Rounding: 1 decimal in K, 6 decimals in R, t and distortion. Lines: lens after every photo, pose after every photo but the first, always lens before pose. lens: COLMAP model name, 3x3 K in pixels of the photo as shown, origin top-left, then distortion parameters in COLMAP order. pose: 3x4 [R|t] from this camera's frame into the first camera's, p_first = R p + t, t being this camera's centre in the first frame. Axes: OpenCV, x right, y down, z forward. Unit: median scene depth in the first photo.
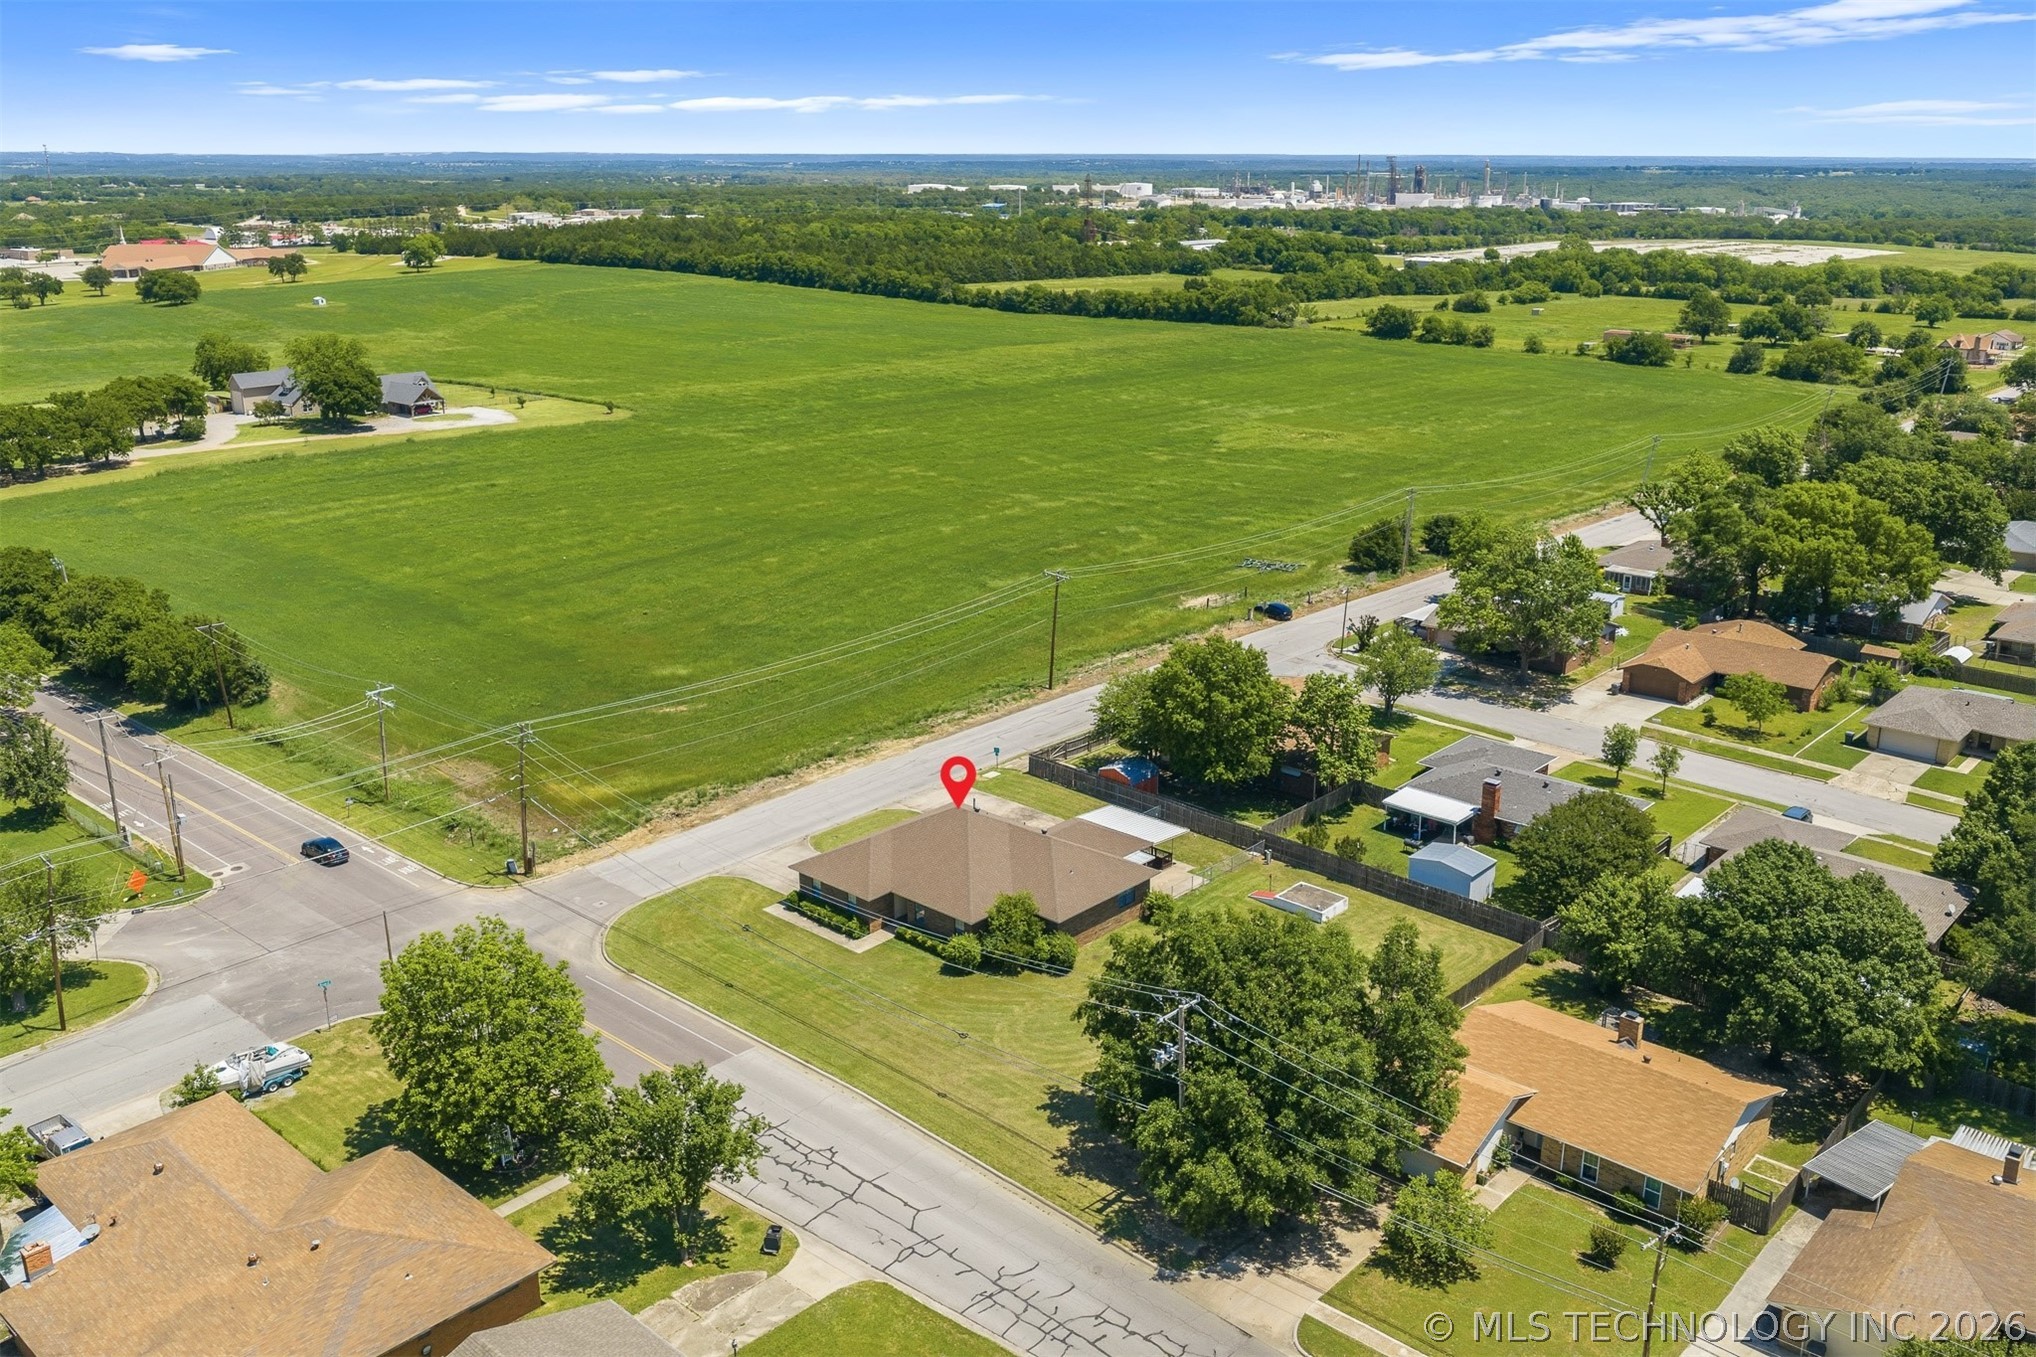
lens RADIAL K [[1681.1, 0, 1025.0], [0, 1681.1, 689.2], [0, 0, 1]] dist [0.015161, -0.023760]
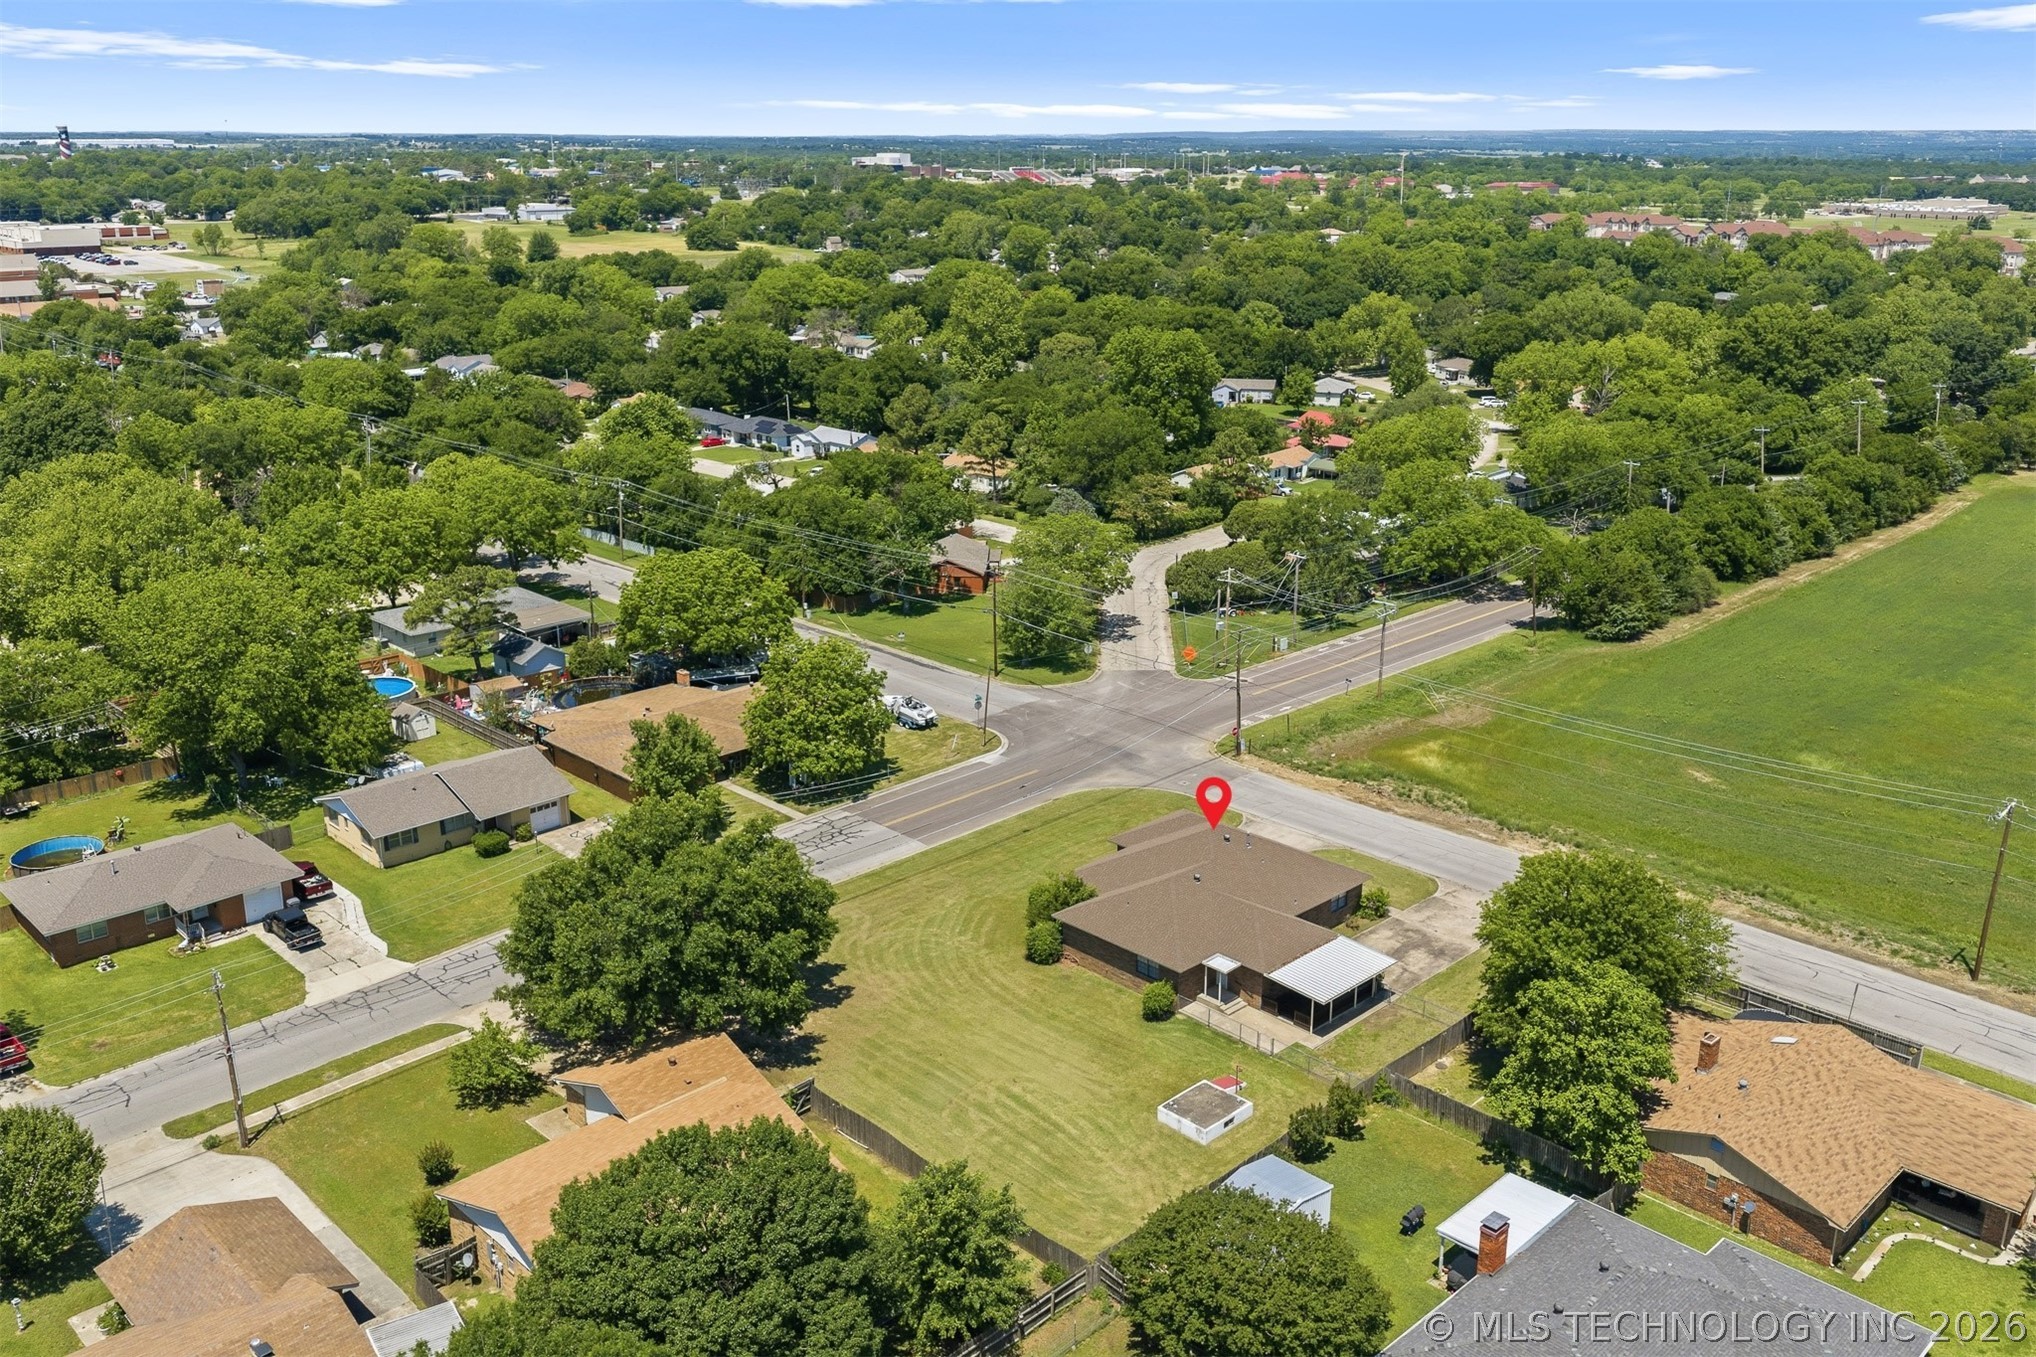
lens RADIAL K [[1705.3, 0, 1018.0], [0, 1705.3, 678.5], [0, 0, 1]] dist [-0.021010, -0.004646]
pose [[-0.060185, 0.302668, -0.951194, 0.522588], [-0.306255, 0.901363, 0.306190, -0.160599], [0.950045, 0.309736, 0.038445, 0.509758]]
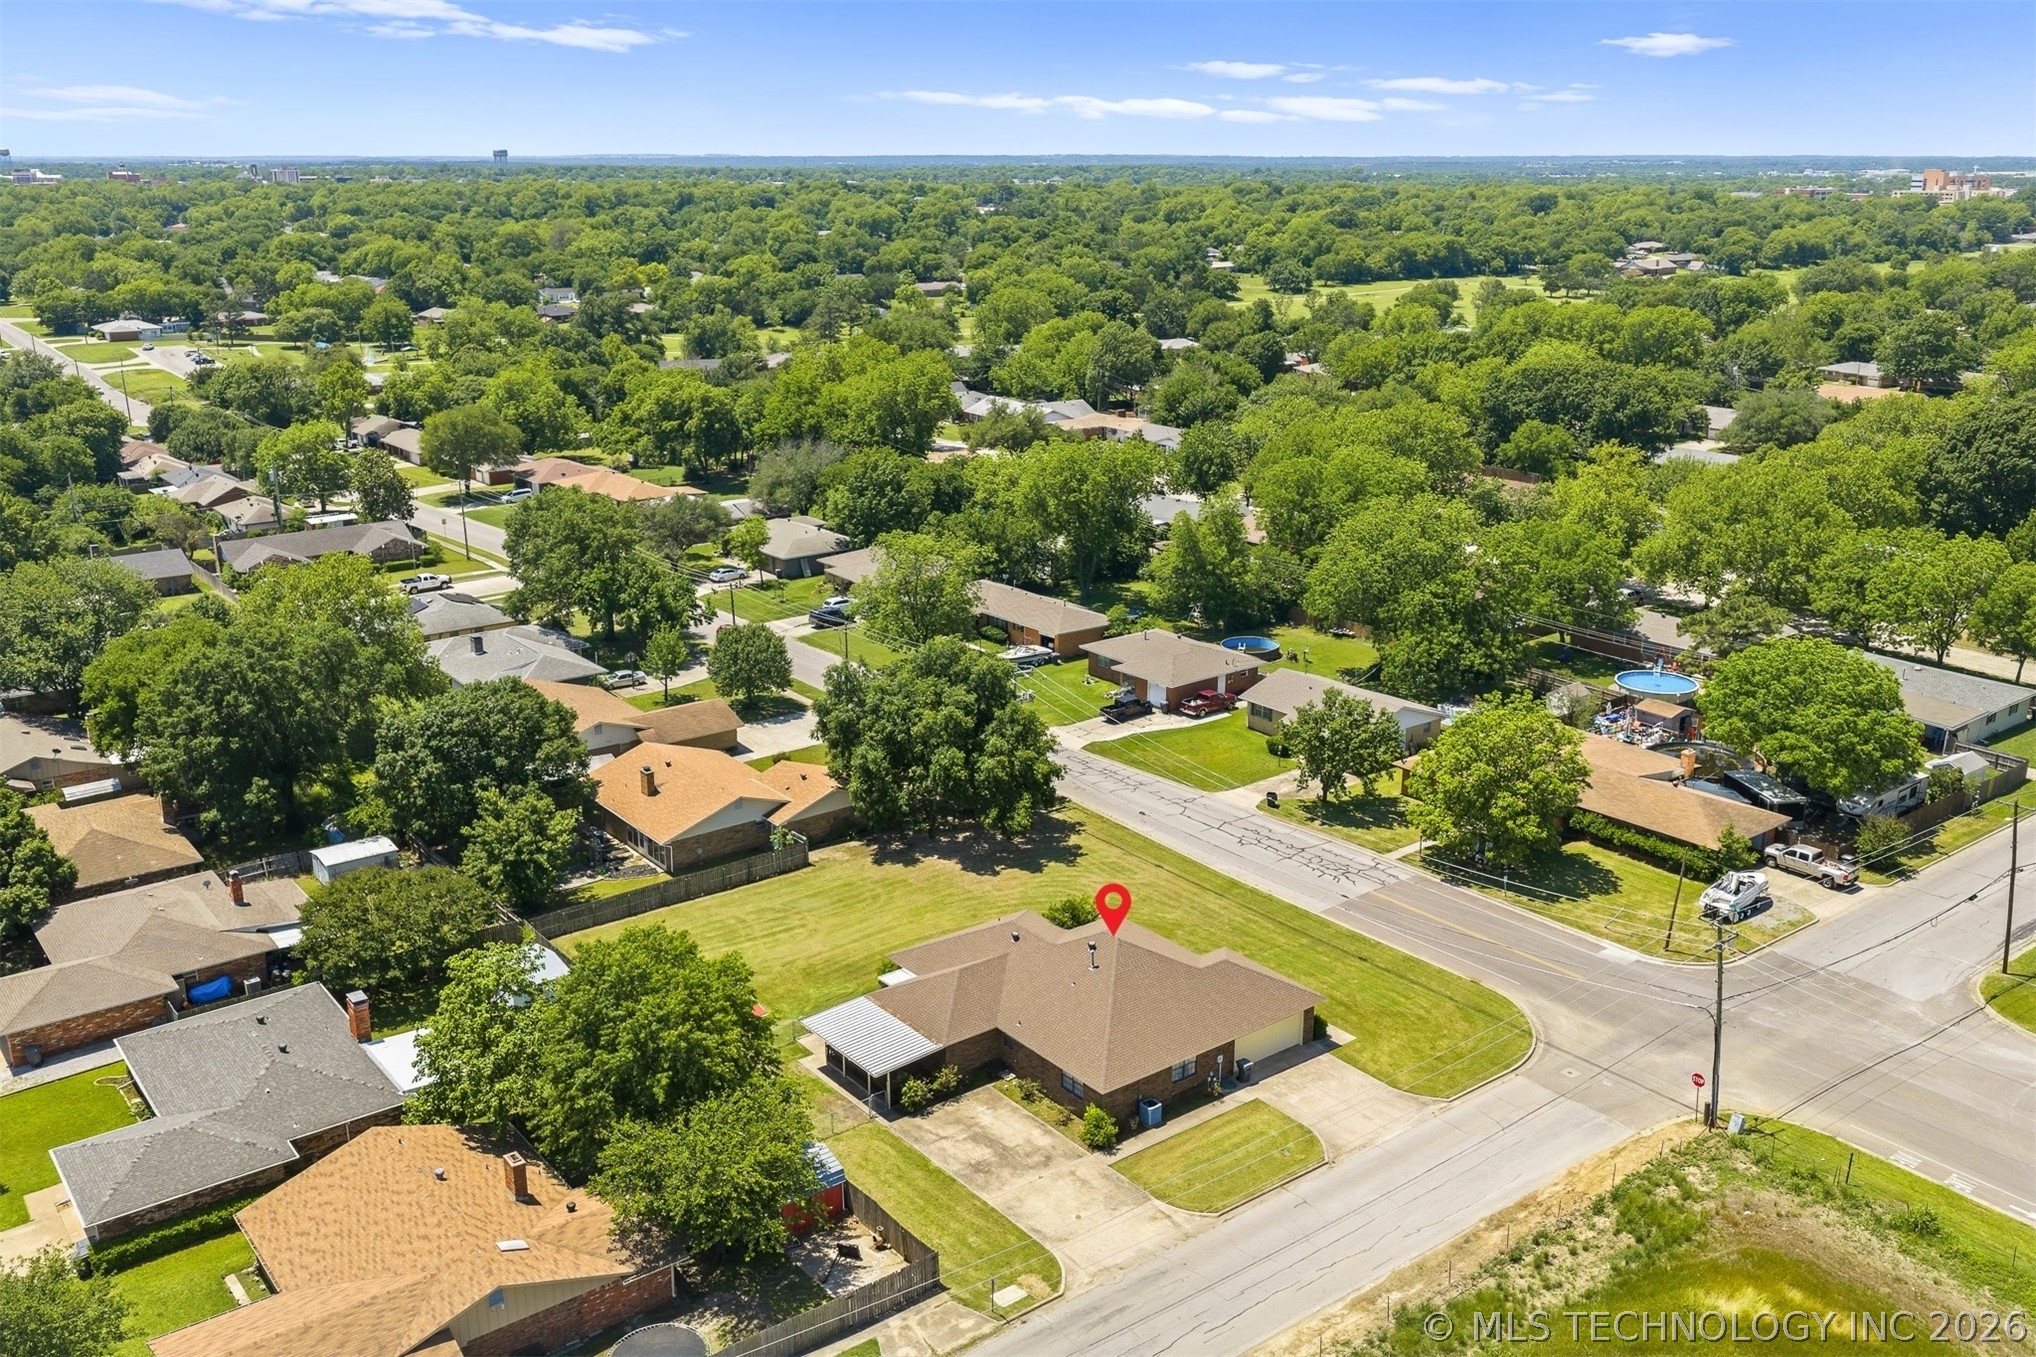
lens RADIAL K [[1734.0, 0, 1018.0], [0, 1734.0, 678.5], [0, 0, 1]] dist [0.010417, -0.015680]
pose [[-0.984836, -0.048800, 0.166484, -0.076649], [0.054614, 0.823629, 0.564493, -0.307868], [-0.164669, 0.565026, -0.808474, 0.987216]]
